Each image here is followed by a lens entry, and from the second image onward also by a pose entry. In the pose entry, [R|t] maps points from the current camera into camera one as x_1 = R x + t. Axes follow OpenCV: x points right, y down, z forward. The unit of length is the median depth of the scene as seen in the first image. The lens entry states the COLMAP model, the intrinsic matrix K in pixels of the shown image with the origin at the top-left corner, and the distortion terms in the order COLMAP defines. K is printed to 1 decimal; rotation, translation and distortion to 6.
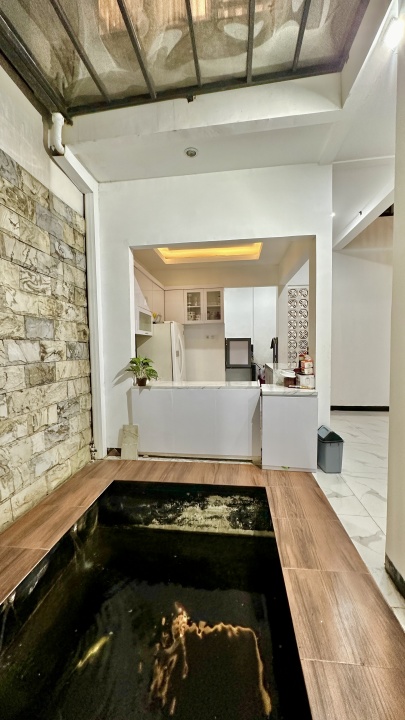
lens RADIAL K [[287.8, 0, 200.7], [0, 287.8, 360.5], [0, 0, 1]] dist [-0.001735, 0.000530]
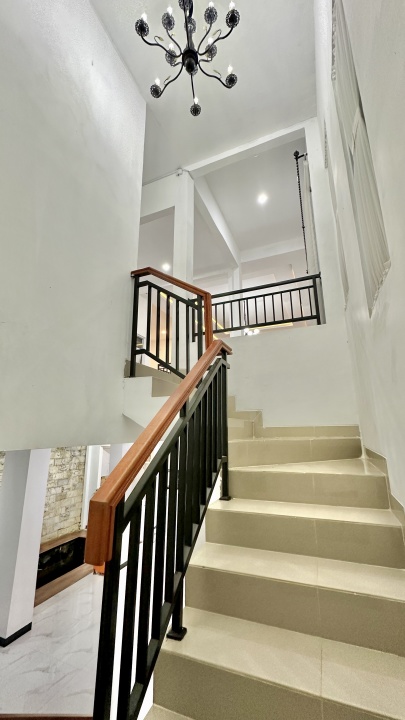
lens RADIAL K [[287.8, 0, 200.3], [0, 287.8, 360.1], [0, 0, 1]] dist [-0.001735, 0.000530]
pose [[0.959128, -0.061256, -0.276264, 1.886815], [-0.019998, 0.959175, -0.282106, -0.528976], [0.282266, 0.276101, 0.918746, -1.919271]]
